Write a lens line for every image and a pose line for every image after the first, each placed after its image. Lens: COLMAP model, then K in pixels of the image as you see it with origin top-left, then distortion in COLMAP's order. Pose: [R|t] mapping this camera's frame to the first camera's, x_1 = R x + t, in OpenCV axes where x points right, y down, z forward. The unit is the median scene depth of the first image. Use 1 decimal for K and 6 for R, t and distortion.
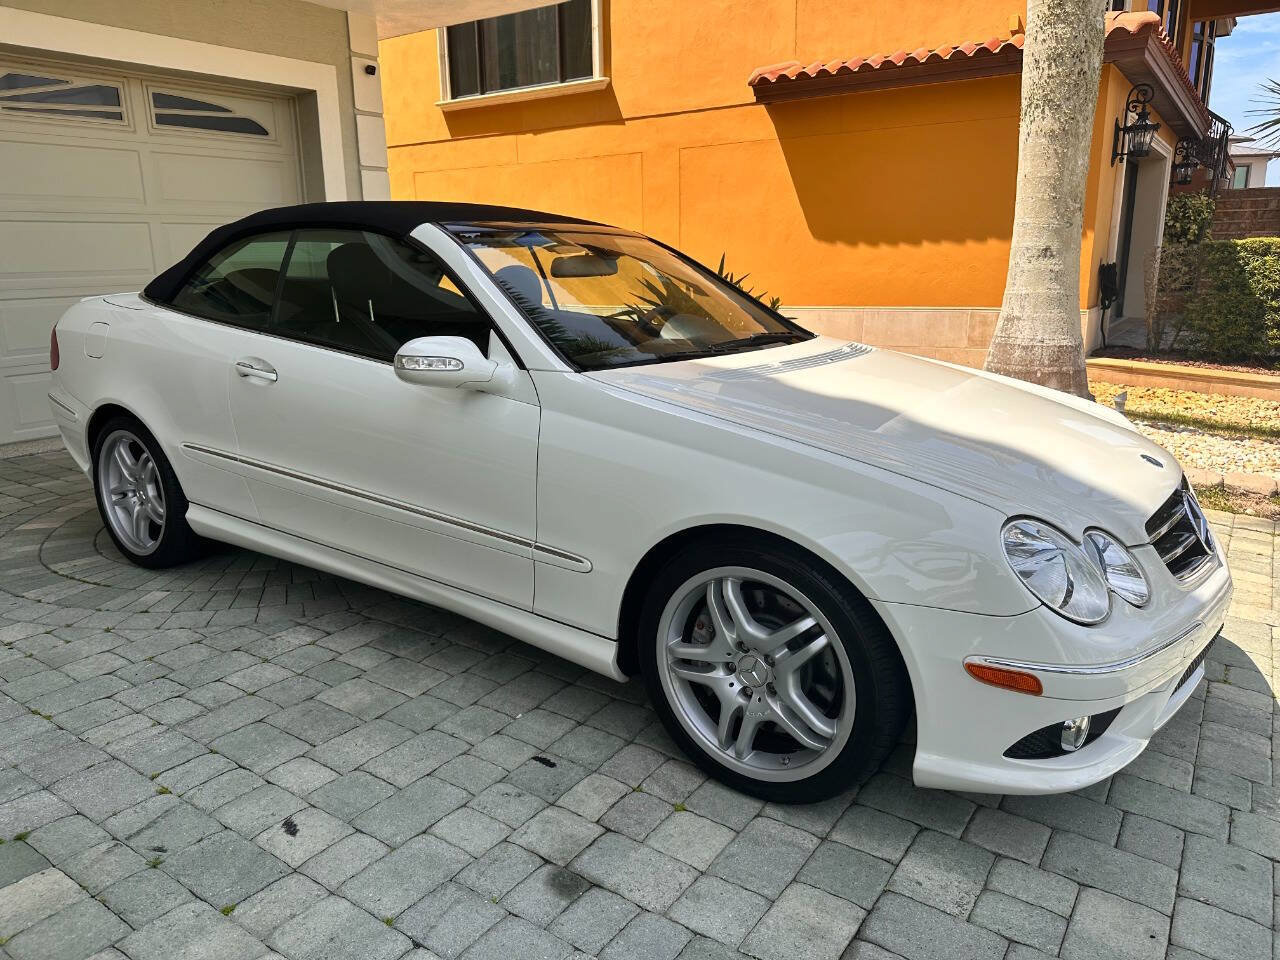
lens RADIAL K [[923.2, 0, 634.3], [0, 923.2, 482.0], [0, 0, 1]] dist [0.000165, -0.010515]
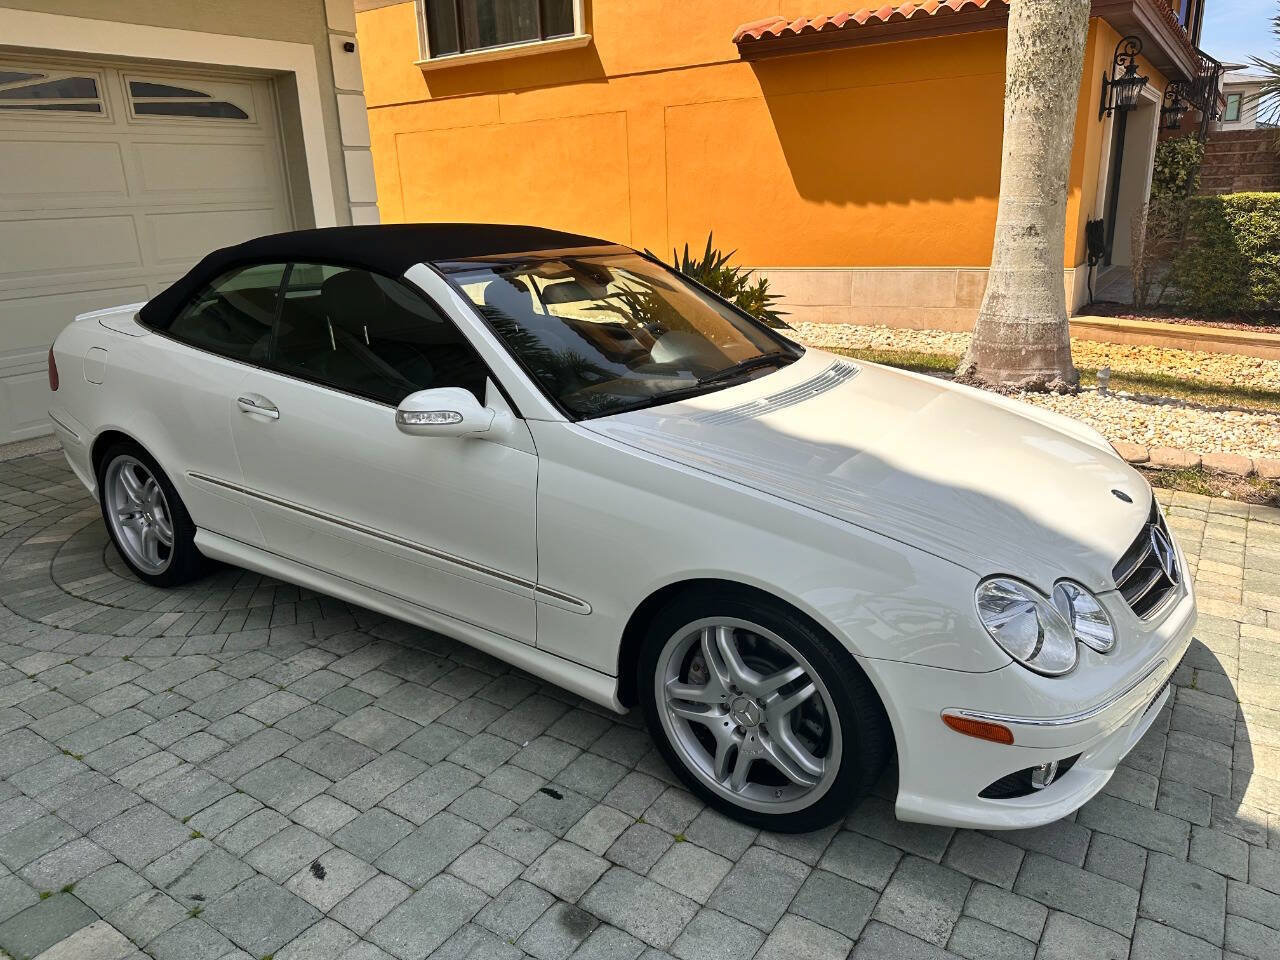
lens RADIAL K [[923.2, 0, 634.6], [0, 923.2, 480.0], [0, 0, 1]] dist [0.000165, -0.010515]
pose [[0.999655, -0.025113, 0.007729, -0.000944], [0.024613, 0.997943, 0.059198, -0.094973], [-0.009200, -0.058988, 0.998216, -0.034392]]
